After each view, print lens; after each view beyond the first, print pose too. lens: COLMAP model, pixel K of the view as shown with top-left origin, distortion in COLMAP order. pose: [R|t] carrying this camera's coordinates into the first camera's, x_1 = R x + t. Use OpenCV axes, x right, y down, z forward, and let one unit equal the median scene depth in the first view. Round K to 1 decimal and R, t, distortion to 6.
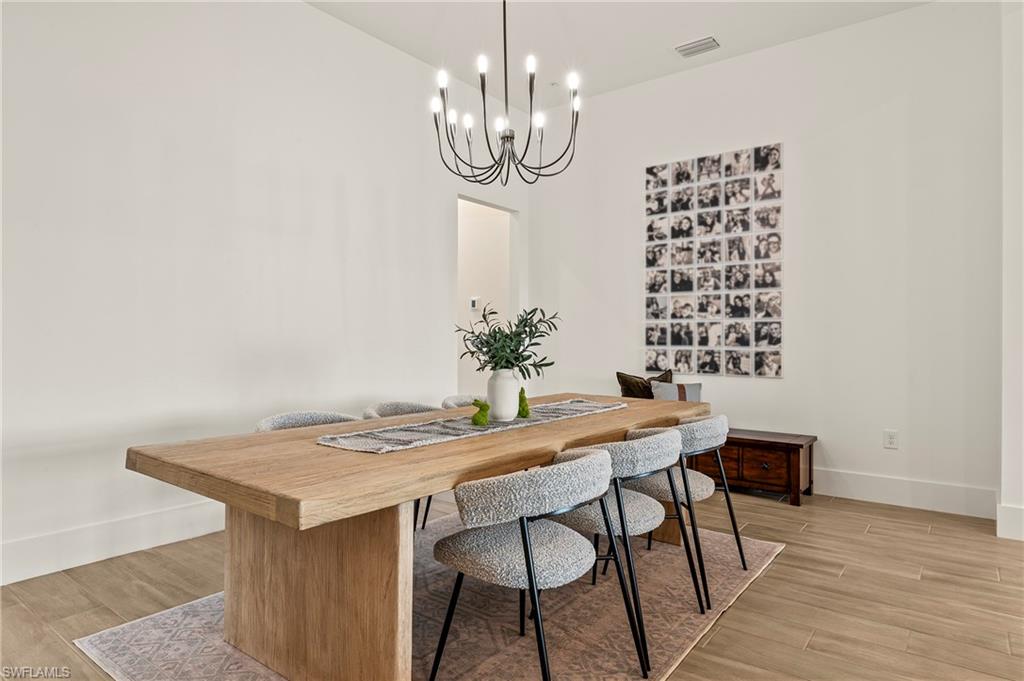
lens RADIAL K [[598.8, 0, 511.3], [0, 598.8, 337.7], [0, 0, 1]] dist [-0.001993, -0.001338]
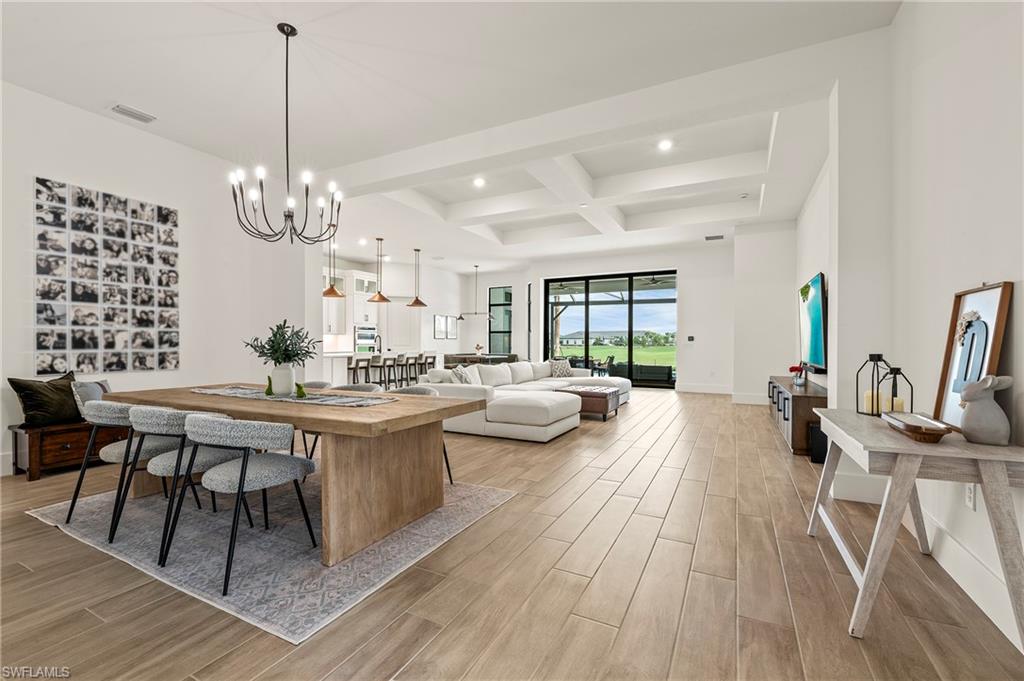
lens RADIAL K [[421.7, 0, 511.2], [0, 421.7, 344.2], [0, 0, 1]] dist [-0.003374, -0.000145]
pose [[-0.165252, -0.006837, 0.986228, -0.667839], [-0.001739, 0.999976, 0.006641, -0.003384], [-0.986250, -0.000618, -0.165260, 0.338860]]
